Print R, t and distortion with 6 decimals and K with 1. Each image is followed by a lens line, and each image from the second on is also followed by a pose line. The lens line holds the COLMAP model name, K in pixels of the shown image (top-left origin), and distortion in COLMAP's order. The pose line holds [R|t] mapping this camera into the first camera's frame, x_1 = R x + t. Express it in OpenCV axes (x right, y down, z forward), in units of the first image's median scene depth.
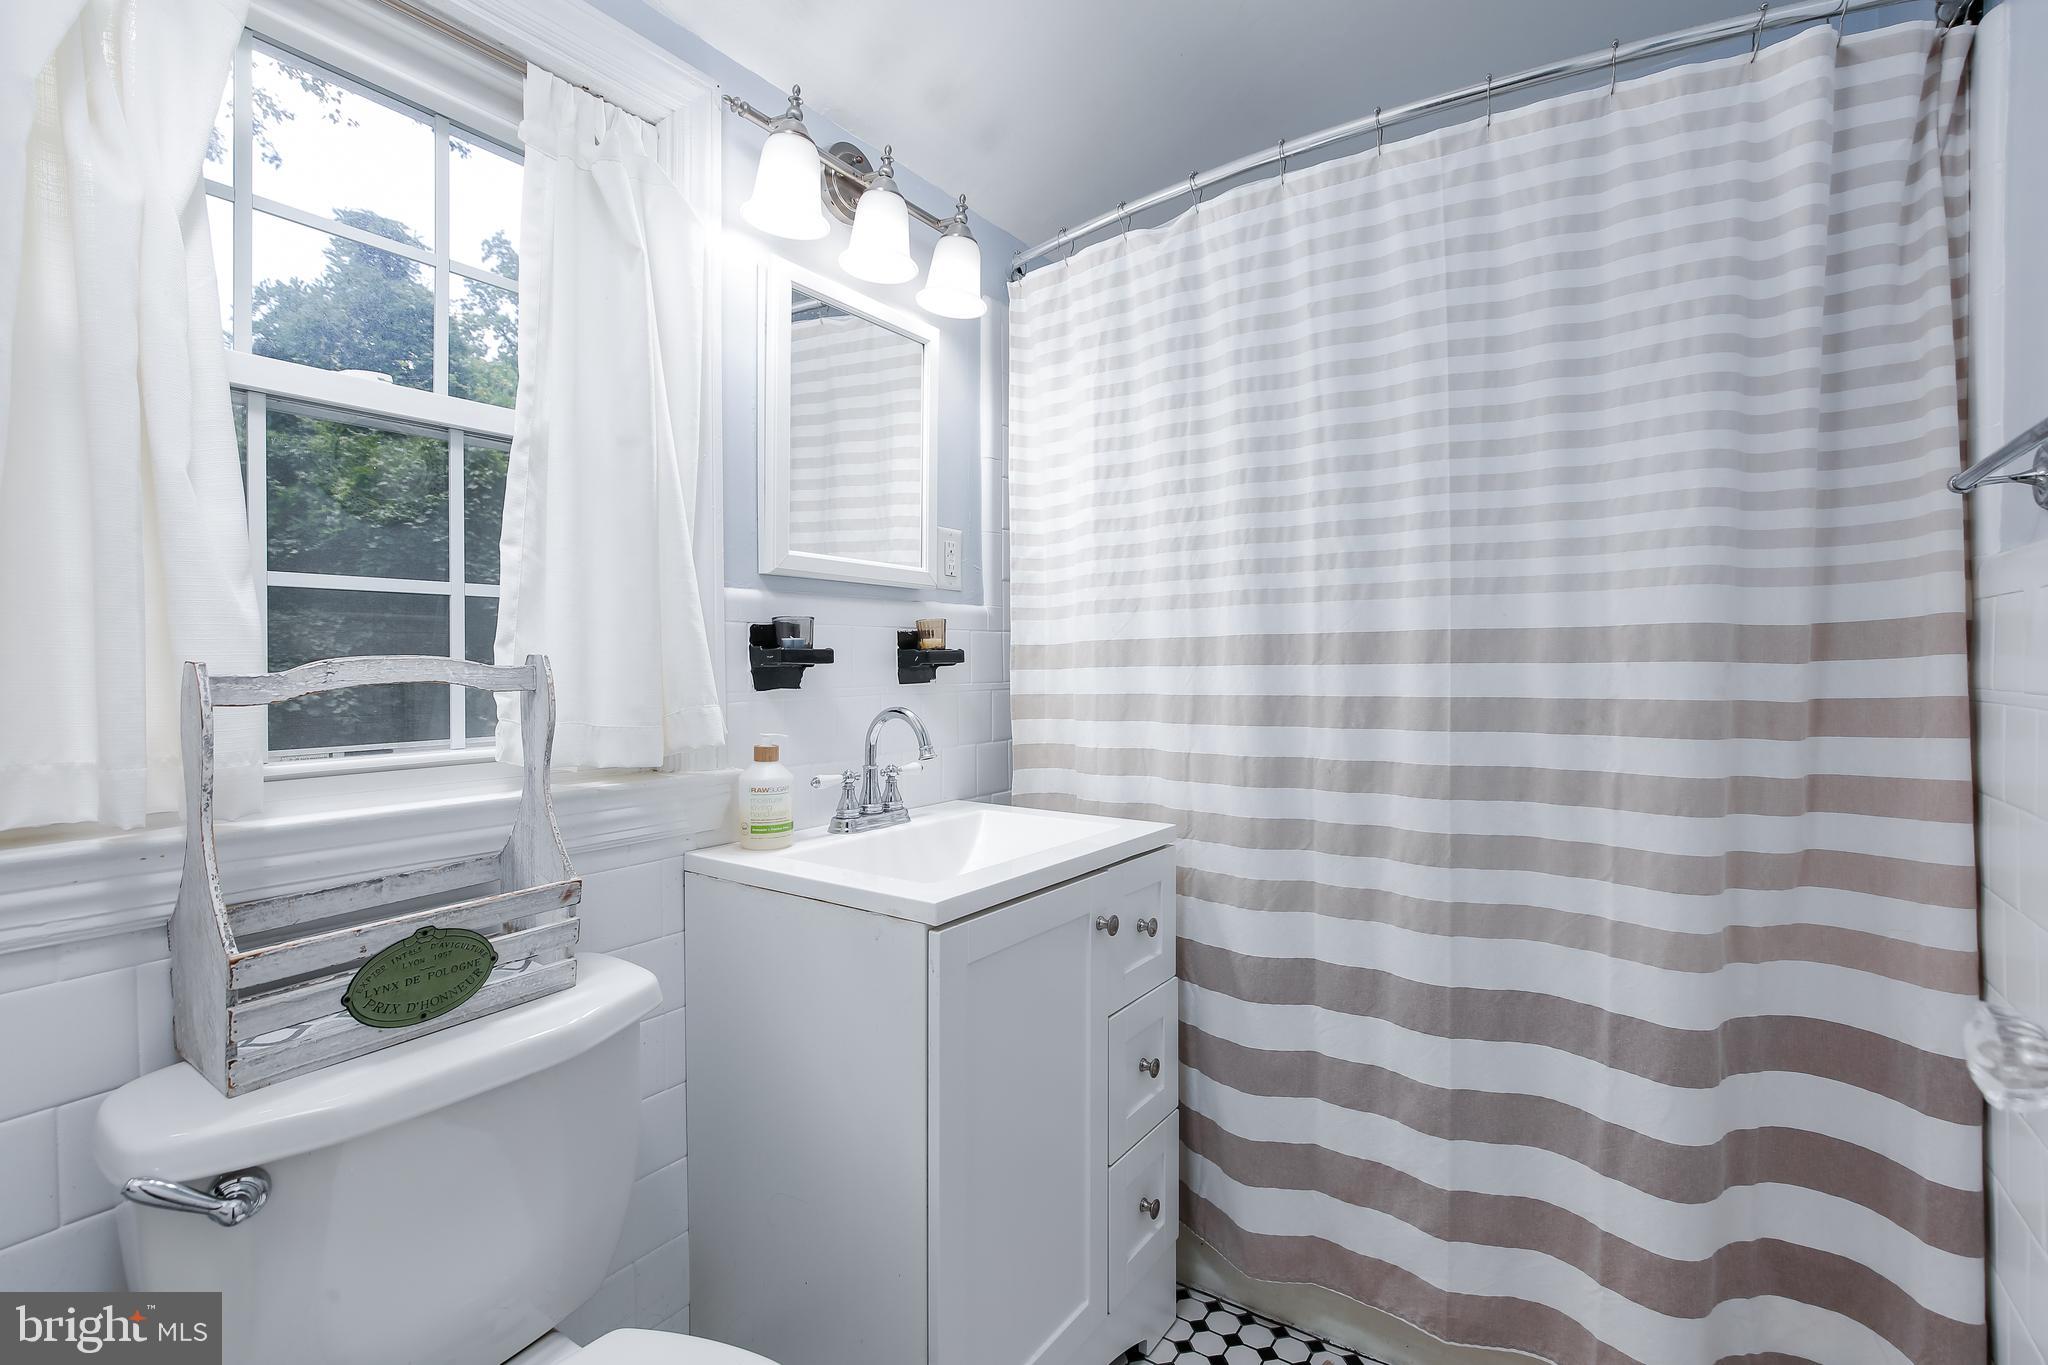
lens RADIAL K [[926.2, 0, 1028.8], [0, 926.2, 667.3], [0, 0, 1]] dist [-0.017624, 0.007690]
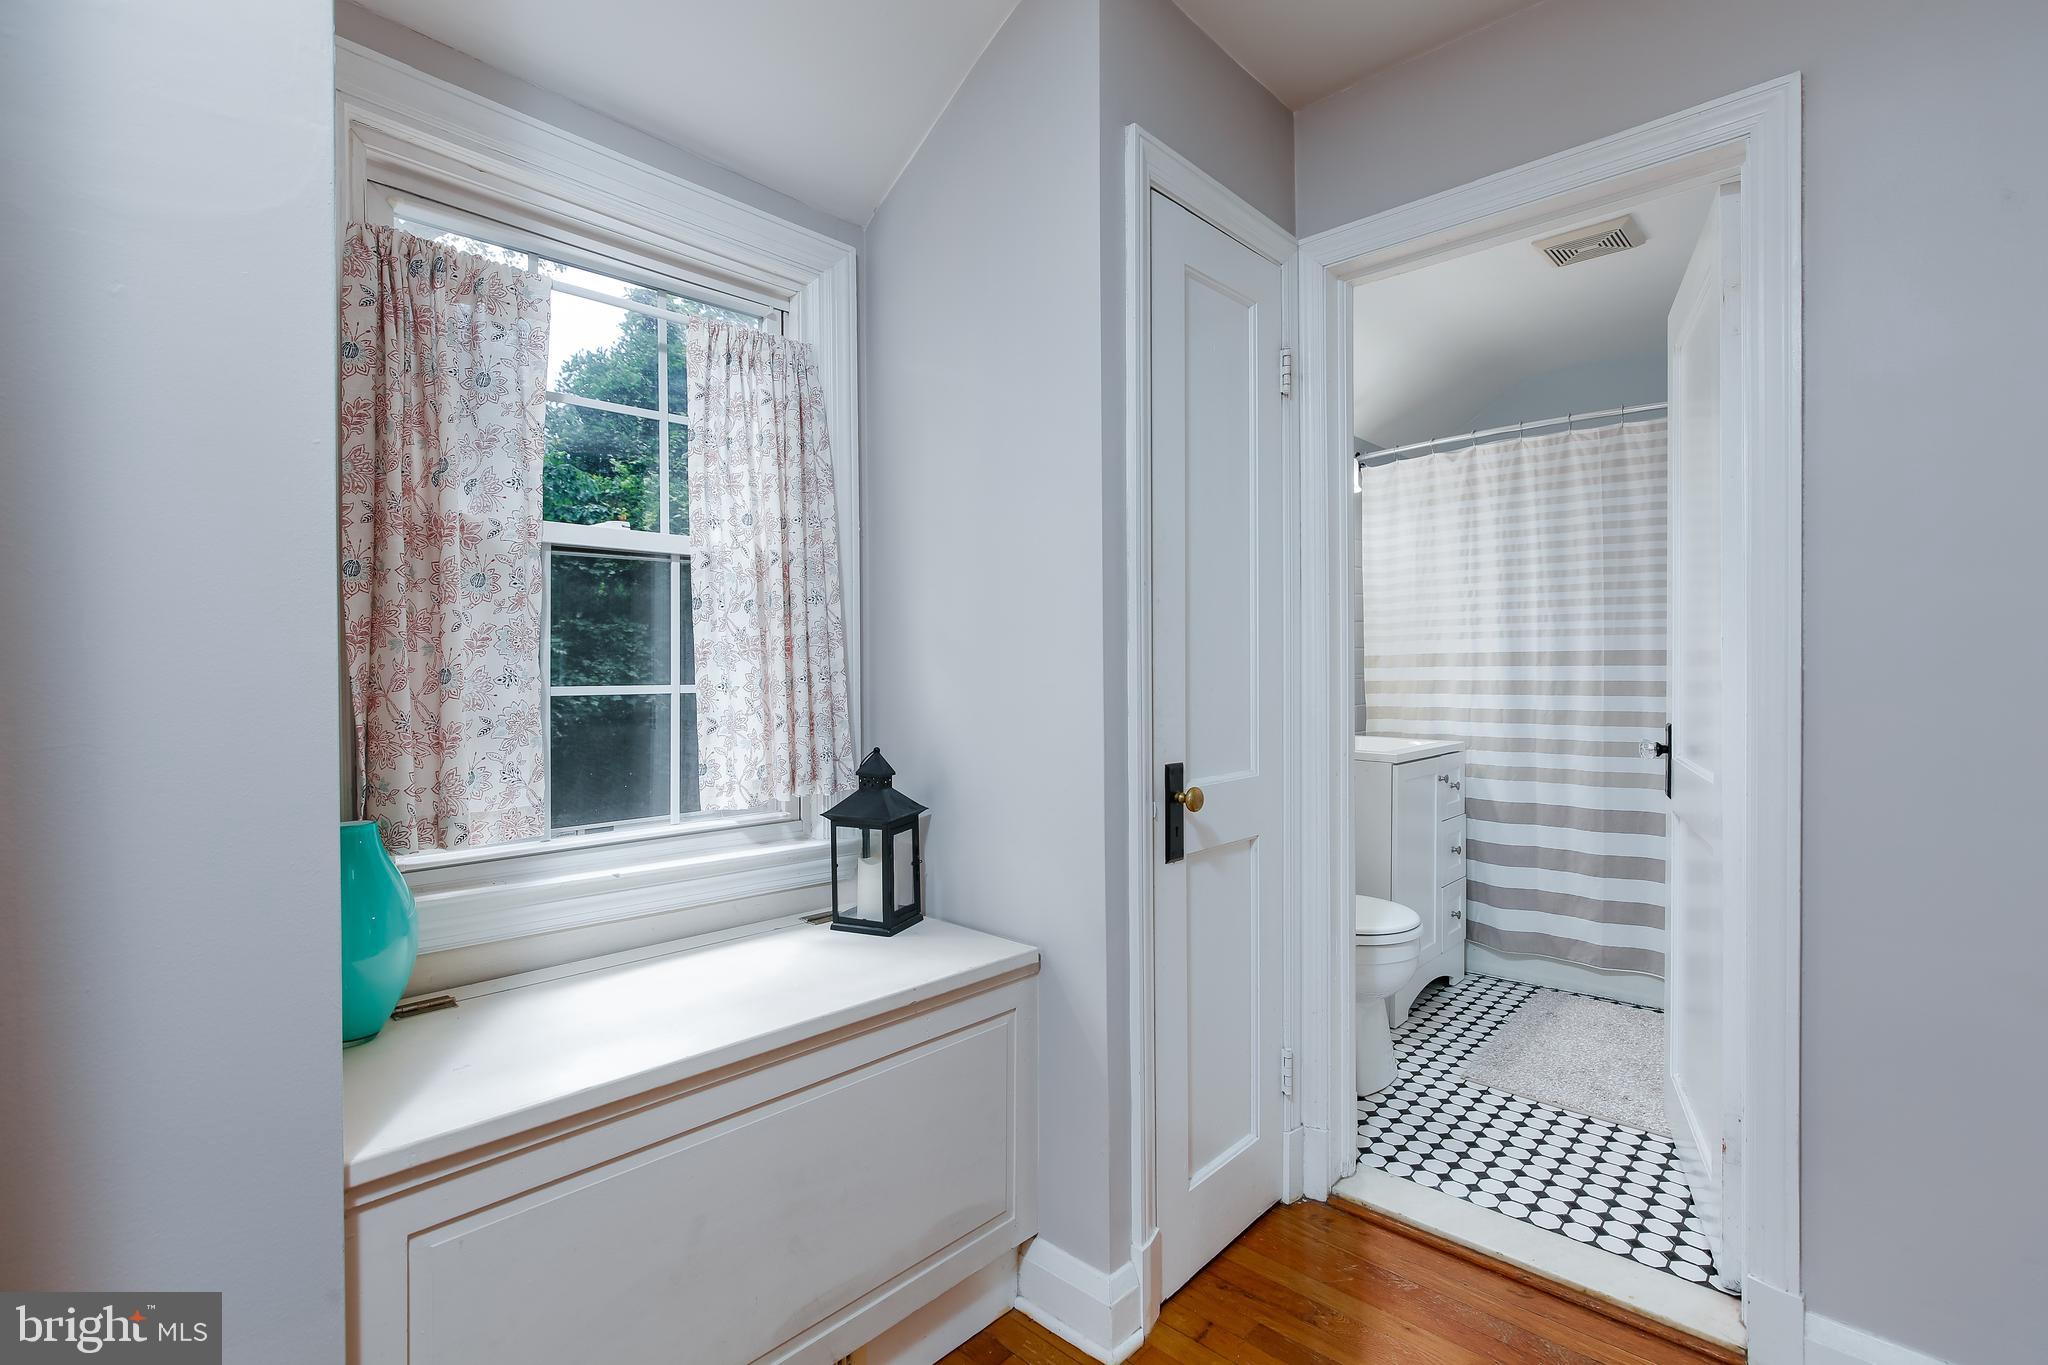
lens RADIAL K [[926.2, 0, 1028.8], [0, 926.2, 667.3], [0, 0, 1]] dist [-0.017624, 0.007690]
pose [[0.989795, 0.000743, -0.142495, -0.561237], [-0.000547, 0.999999, 0.001416, -0.002303], [0.142496, -0.001324, 0.989795, -1.306286]]
